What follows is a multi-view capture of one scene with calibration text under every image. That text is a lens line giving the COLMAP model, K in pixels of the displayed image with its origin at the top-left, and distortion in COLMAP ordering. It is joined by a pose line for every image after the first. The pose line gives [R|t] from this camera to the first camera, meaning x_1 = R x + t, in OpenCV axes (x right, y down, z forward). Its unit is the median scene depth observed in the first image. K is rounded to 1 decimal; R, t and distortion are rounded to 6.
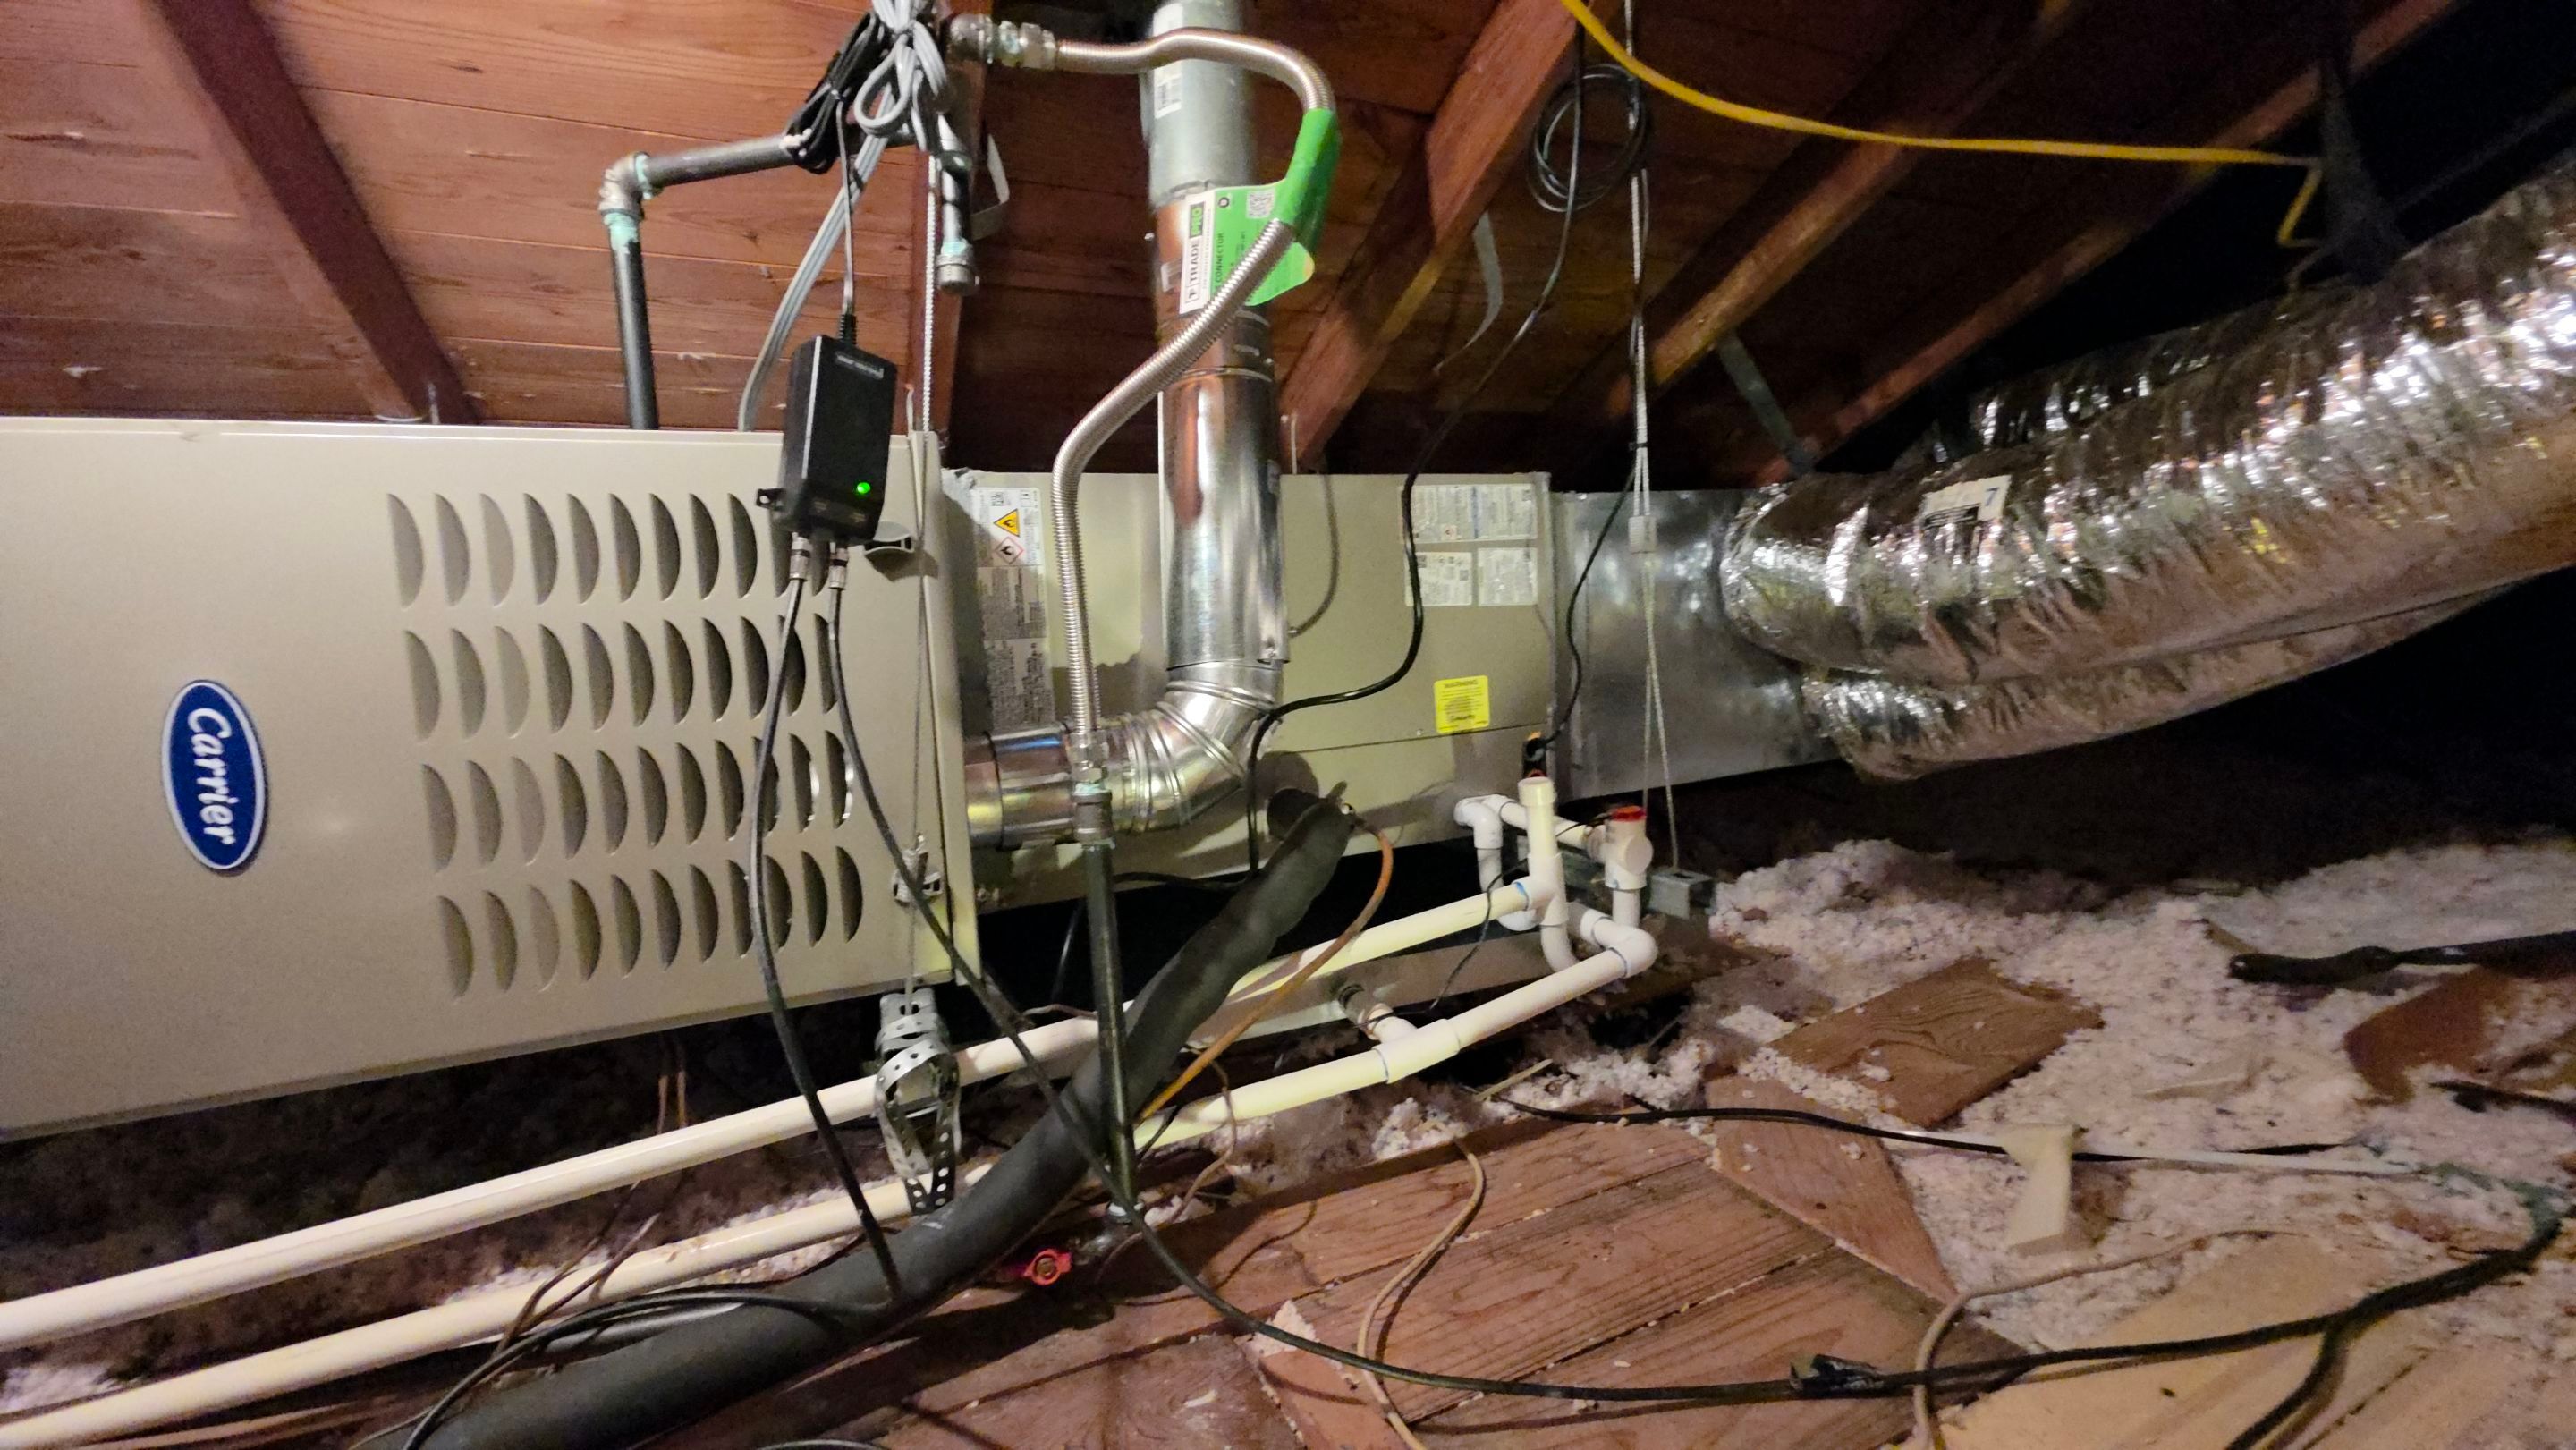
lens RADIAL K [[1090.8, 0, 1299.7], [0, 1090.8, 705.4], [0, 0, 1]] dist [0.012712, -0.010276]
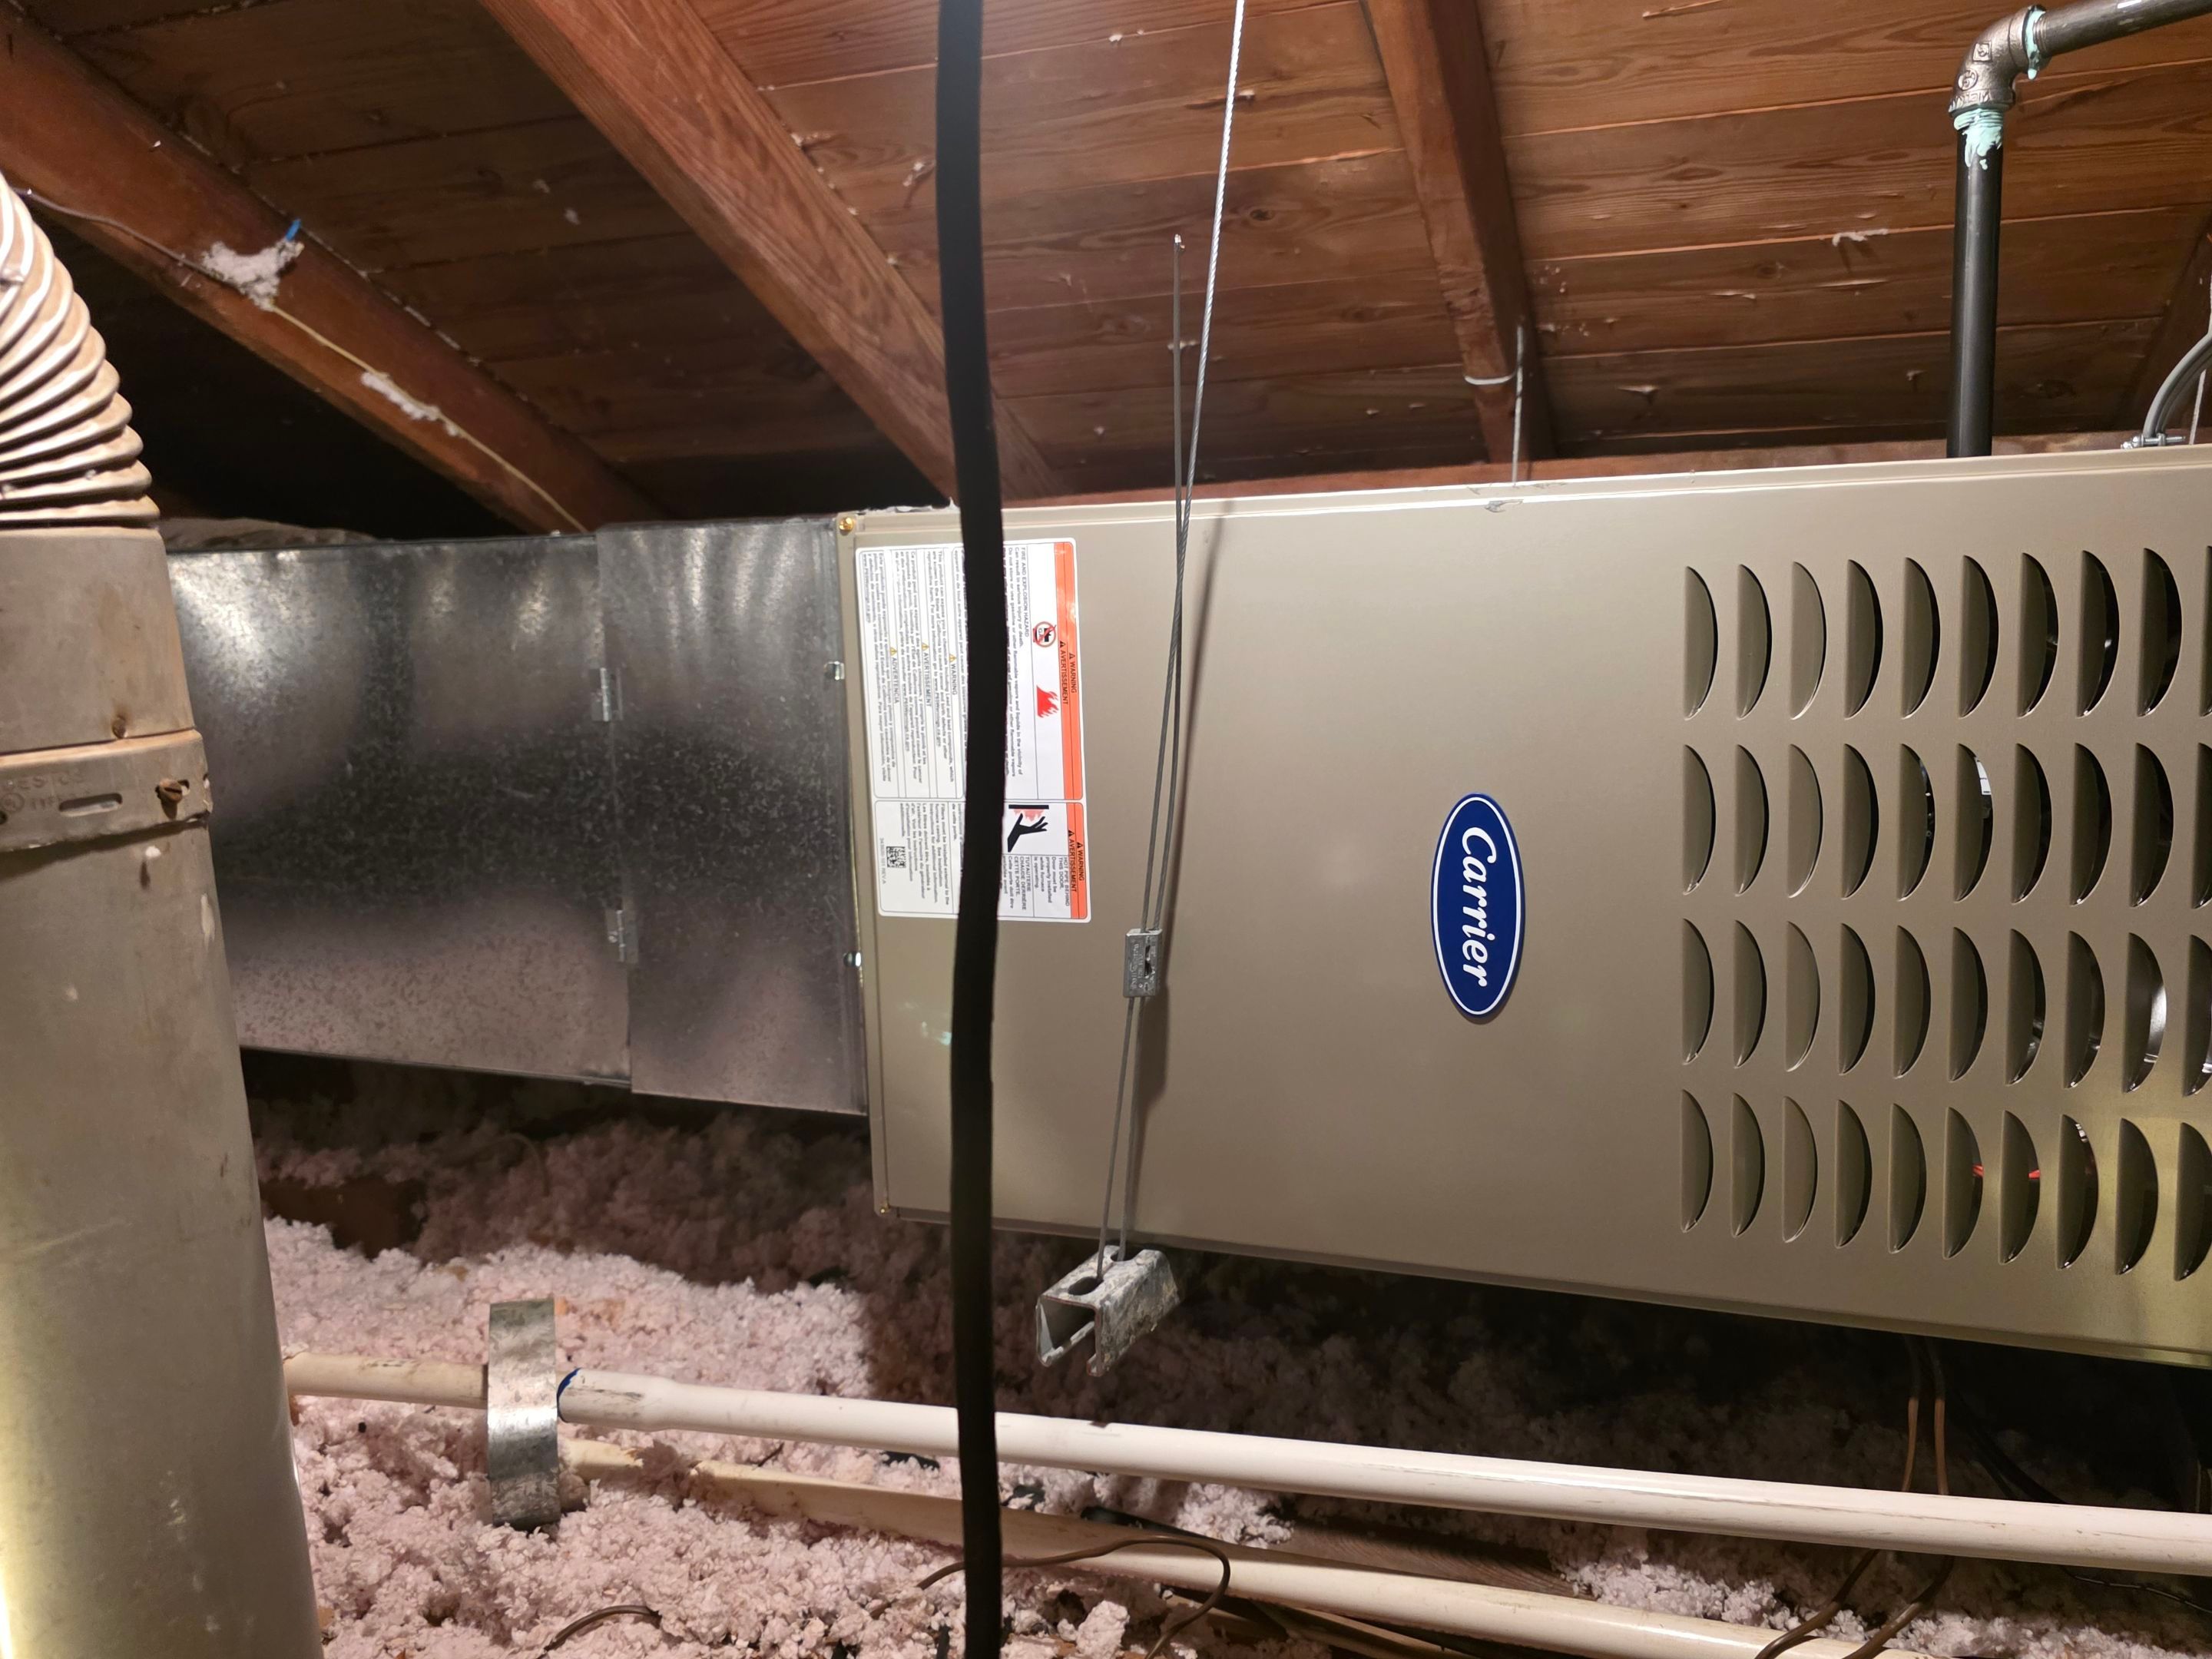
lens RADIAL K [[1730.4, 0, 1106.0], [0, 1730.4, 829.5], [0, 0, 1]] dist [0.064666, -0.083851]
pose [[0.701720, 0.114448, -0.703200, -0.157536], [-0.066756, 0.993233, 0.095037, -0.065045], [0.709318, -0.019747, 0.704612, -0.097826]]
